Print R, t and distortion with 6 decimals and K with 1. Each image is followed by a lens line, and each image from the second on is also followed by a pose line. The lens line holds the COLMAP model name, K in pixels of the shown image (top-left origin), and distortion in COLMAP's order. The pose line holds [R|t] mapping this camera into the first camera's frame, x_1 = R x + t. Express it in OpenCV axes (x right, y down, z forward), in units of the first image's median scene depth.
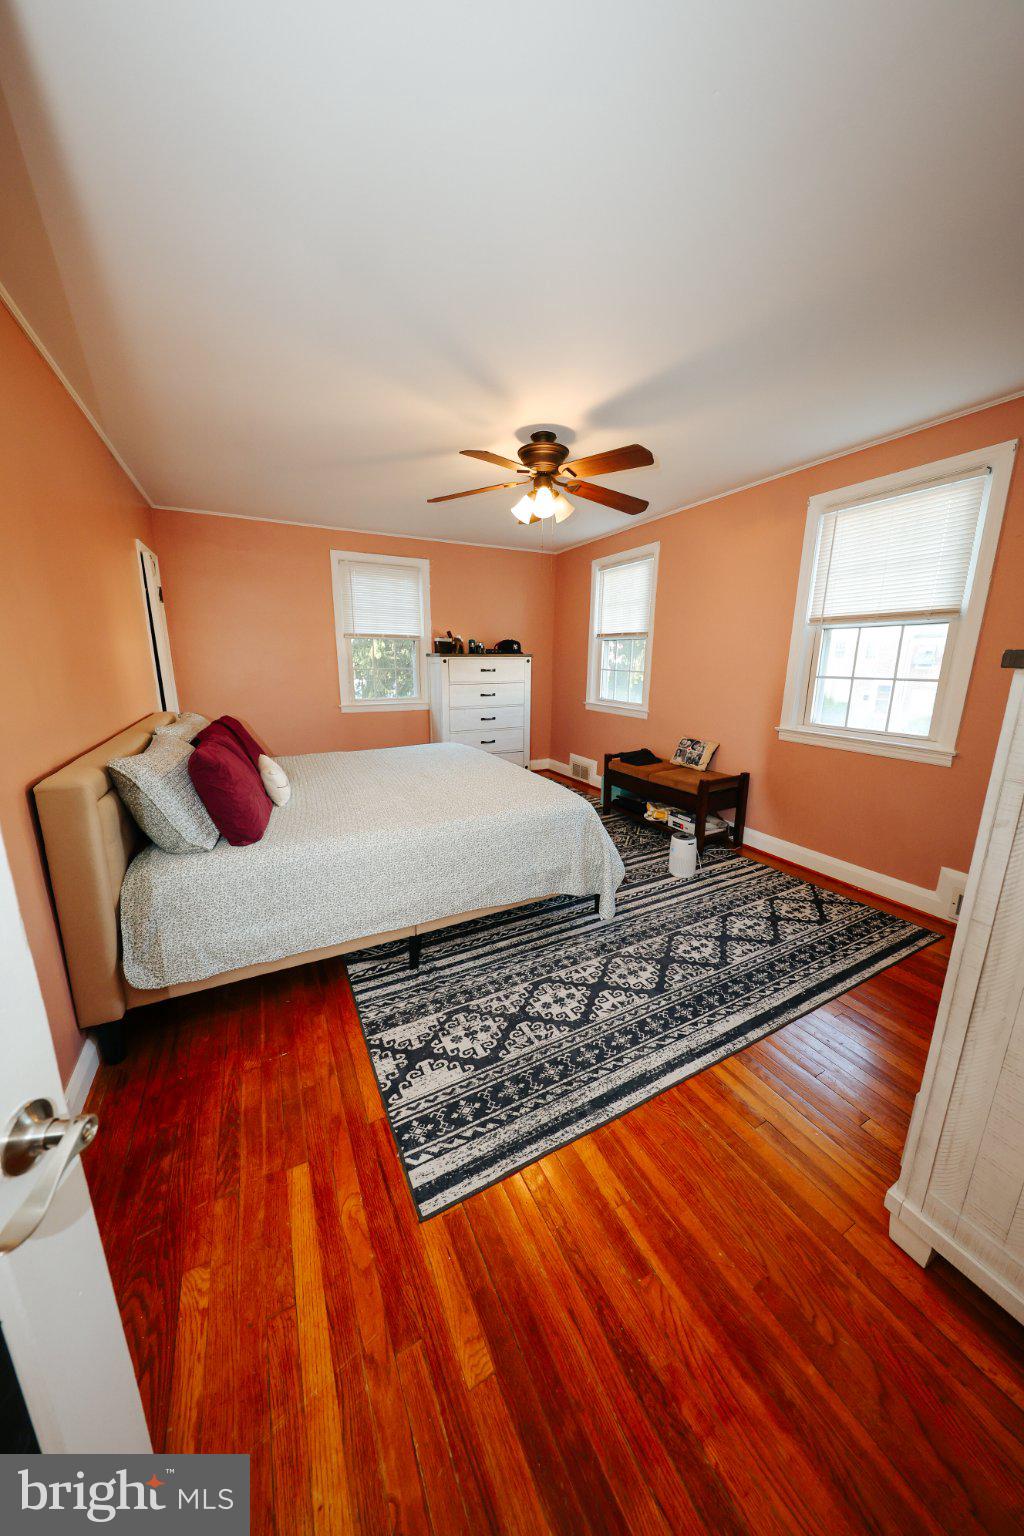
lens RADIAL K [[486.3, 0, 510.5], [0, 486.3, 768.1], [0, 0, 1]] dist [0.008902, -0.007071]
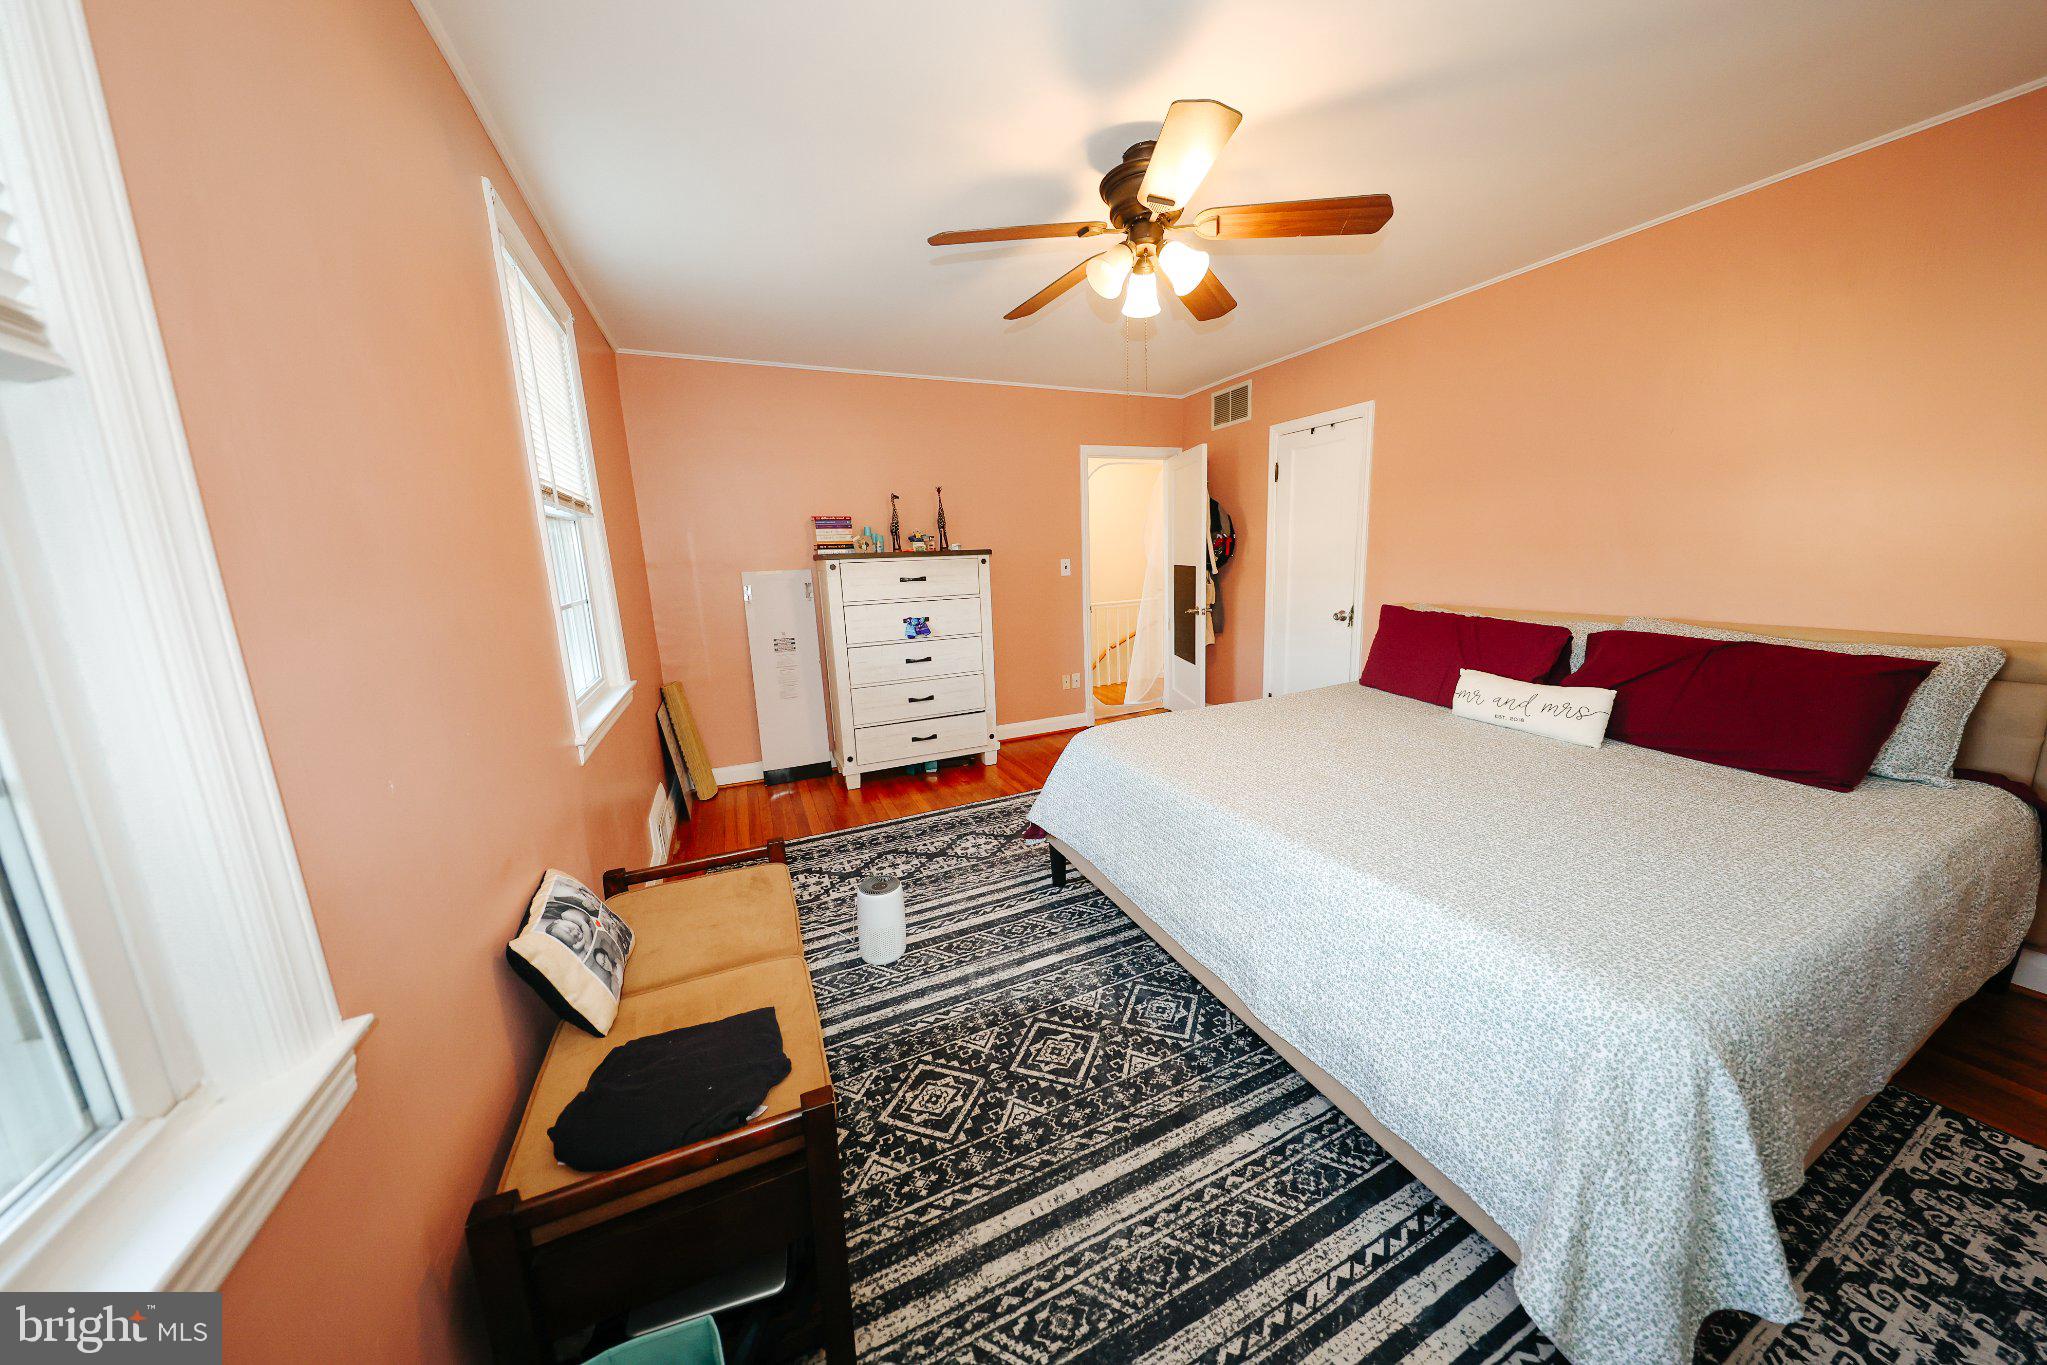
lens RADIAL K [[648.1, 0, 1028.3], [0, 648.1, 669.5], [0, 0, 1]] dist [0.008902, -0.007071]
pose [[-0.998211, 0.021496, 0.055800, 0.185430], [0.041767, 0.918432, 0.393368, -0.462277], [-0.042793, 0.394994, -0.917686, 2.000093]]
